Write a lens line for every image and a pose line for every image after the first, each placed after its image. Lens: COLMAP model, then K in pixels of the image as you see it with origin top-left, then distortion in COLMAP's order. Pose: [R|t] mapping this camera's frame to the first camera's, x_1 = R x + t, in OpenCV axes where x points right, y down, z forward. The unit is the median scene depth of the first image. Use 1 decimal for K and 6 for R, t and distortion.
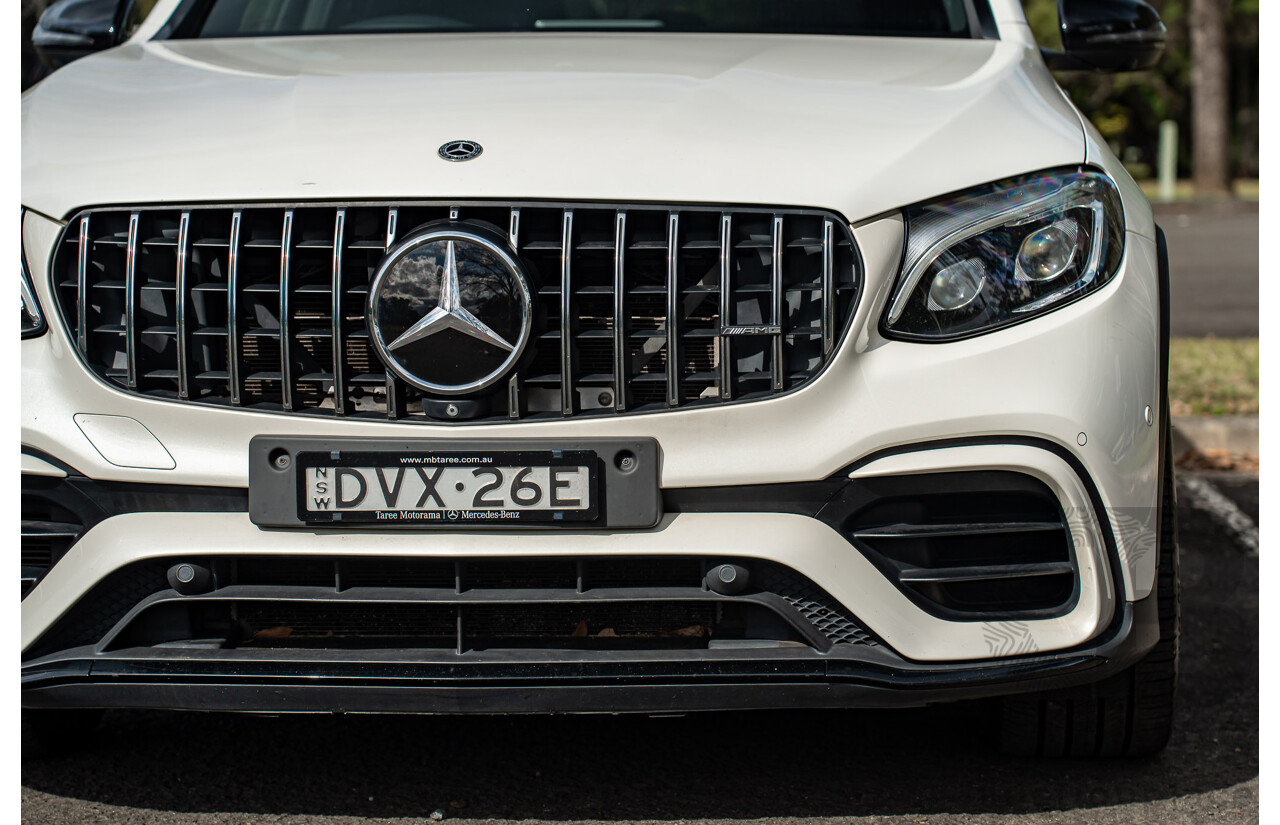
lens RADIAL K [[2811.0, 0, 673.2], [0, 2811.0, 437.7], [0, 0, 1]] dist [0.596550, -0.572093]
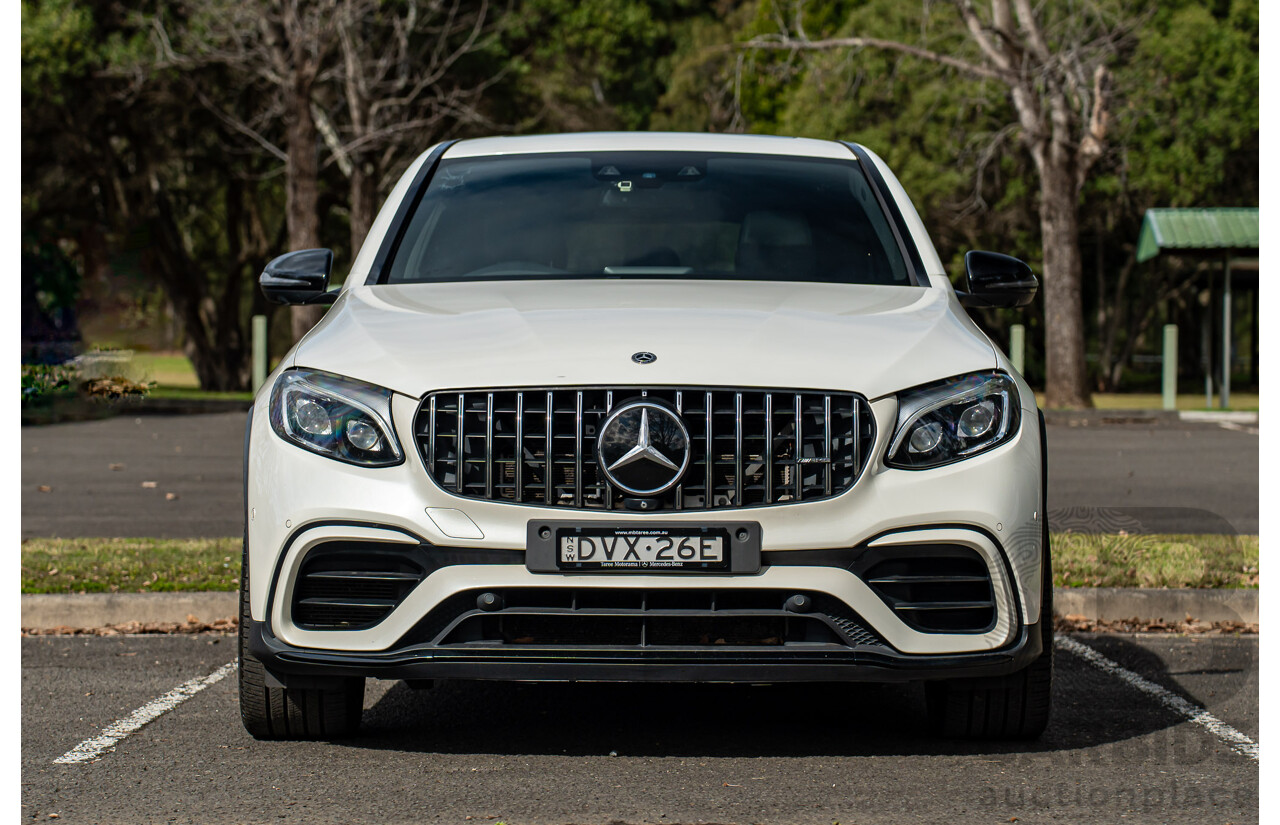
lens RADIAL K [[4203.6, 0, 640.0], [0, 4203.6, 412.5], [0, 0, 1]] dist [0.551106, 0.981523]
pose [[0.997595, 0.007825, 0.068866, -0.258253], [-0.002491, 0.997012, -0.077212, 0.133434], [-0.069264, 0.076855, 0.994634, -1.587097]]
